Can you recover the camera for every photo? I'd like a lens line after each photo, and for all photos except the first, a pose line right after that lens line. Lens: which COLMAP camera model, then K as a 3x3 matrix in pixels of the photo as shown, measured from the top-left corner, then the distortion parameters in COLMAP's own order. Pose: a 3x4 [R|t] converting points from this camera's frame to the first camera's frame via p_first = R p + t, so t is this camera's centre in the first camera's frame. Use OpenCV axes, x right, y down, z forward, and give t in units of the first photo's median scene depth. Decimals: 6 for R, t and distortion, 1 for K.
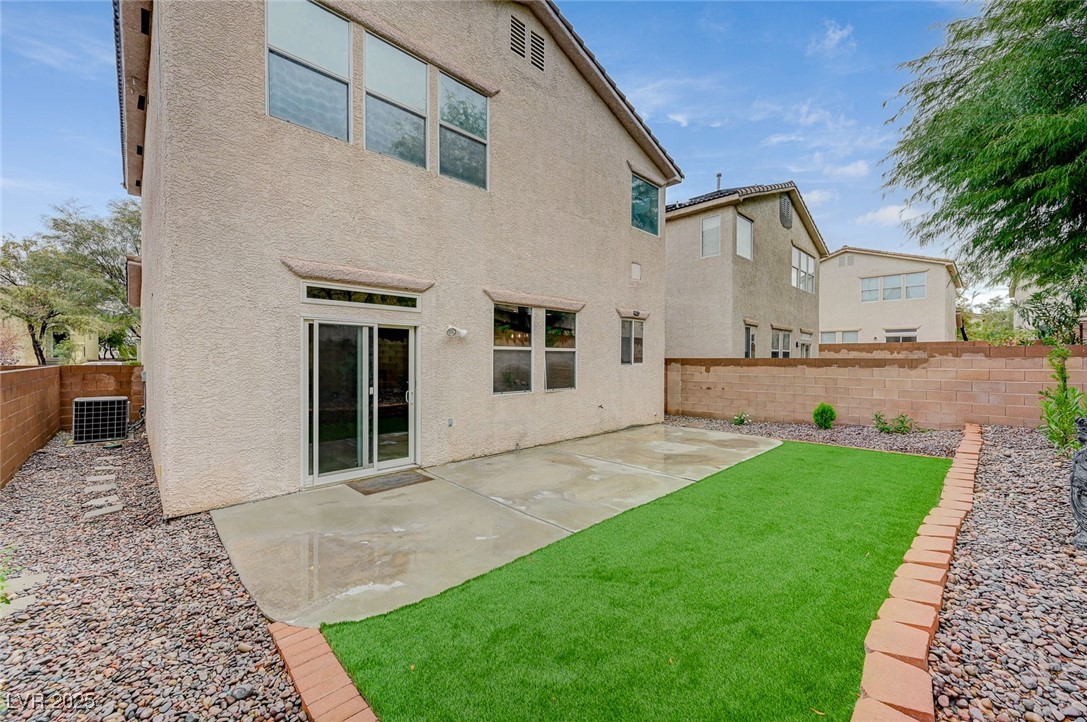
lens RADIAL K [[425.9, 0, 551.0], [0, 425.9, 361.0], [0, 0, 1]] dist [-0.001332, -0.000170]
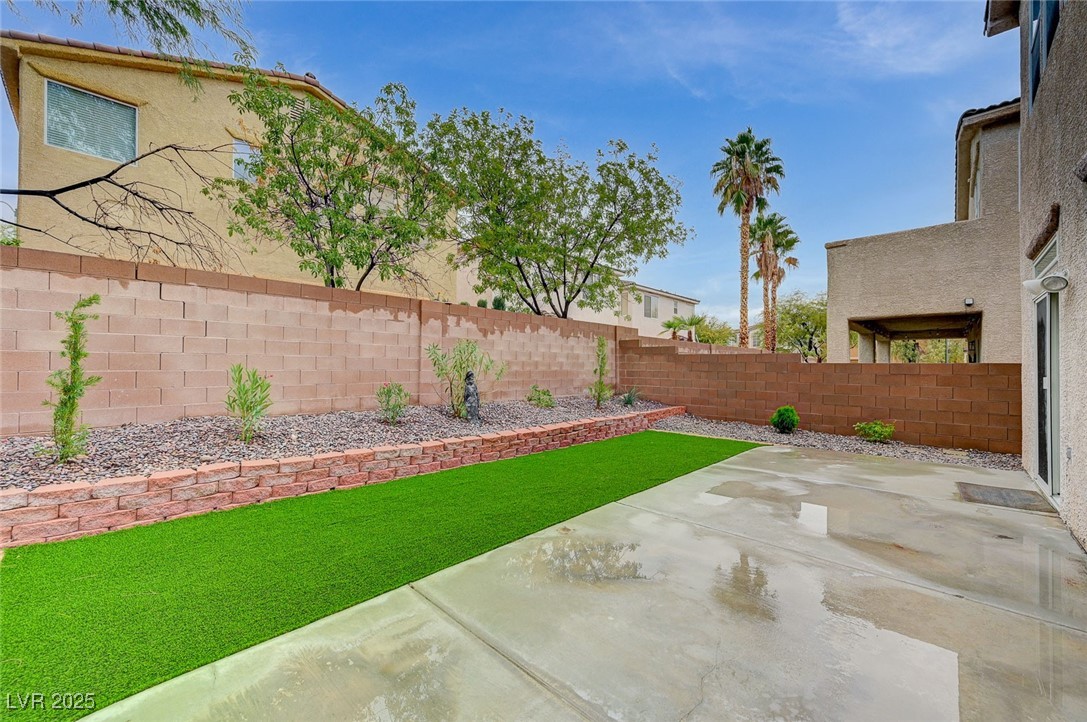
lens RADIAL K [[426.0, 0, 543.5], [0, 426.0, 361.0], [0, 0, 1]] dist [-0.001480, -0.000012]
pose [[-0.999499, -0.011468, -0.029485, 0.361922], [-0.011258, 0.999910, -0.007271, 0.034434], [0.029566, -0.006936, -0.999539, 1.276133]]
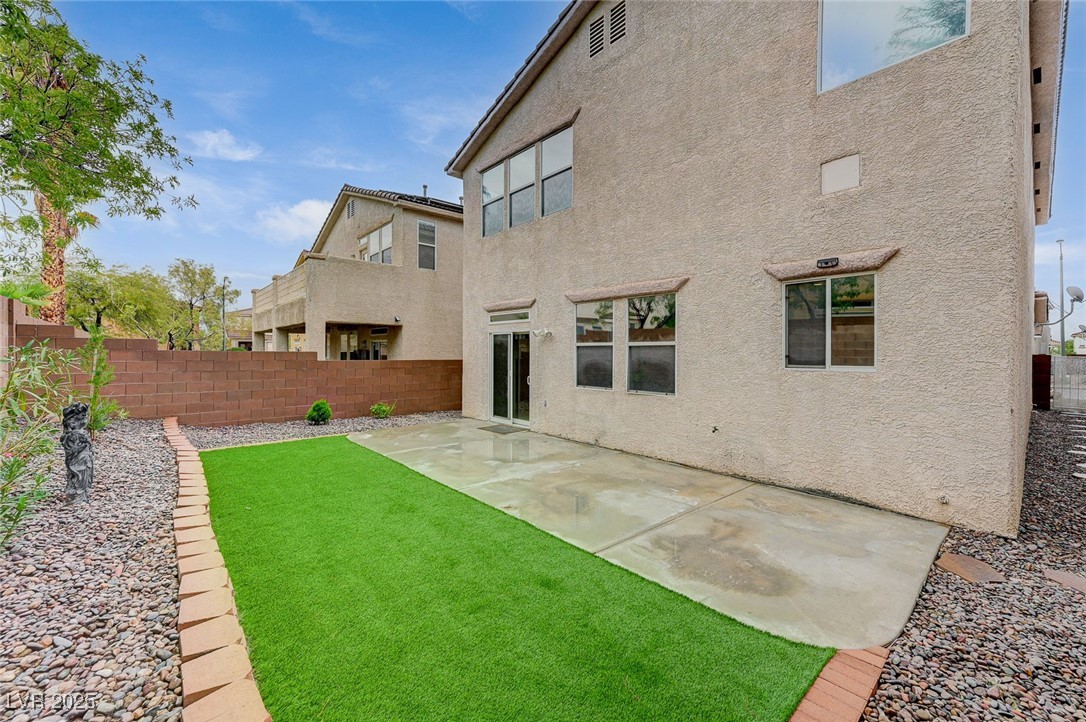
lens RADIAL K [[435.6, 0, 550.6], [0, 435.6, 352.8], [0, 0, 1]] dist [-0.000131, -0.000030]
pose [[-0.049506, -0.002312, -0.998771, 0.923486], [-0.011241, 0.999935, -0.001758, -0.006064], [0.998711, 0.011140, -0.049529, 0.915321]]
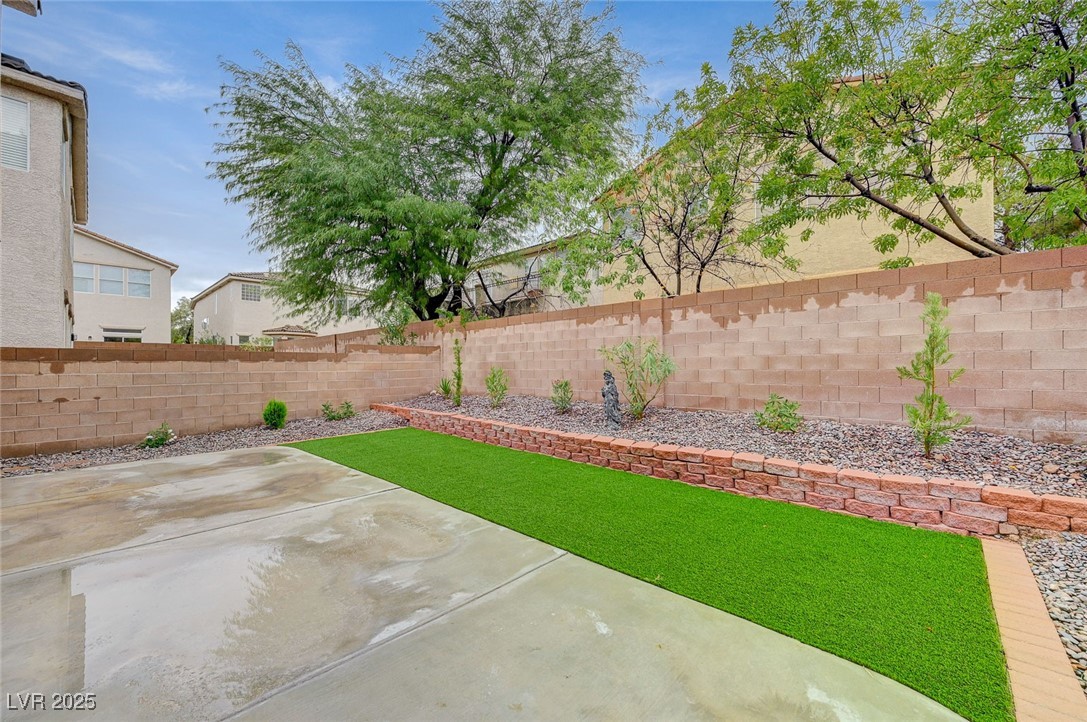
lens RADIAL K [[425.9, 0, 551.0], [0, 425.9, 361.0], [0, 0, 1]] dist [-0.001332, -0.000170]
pose [[-0.044490, 0.008847, 0.998971, -0.362636], [0.012549, 0.999887, -0.008297, 0.036633], [-0.998931, 0.012167, -0.044596, 0.549416]]
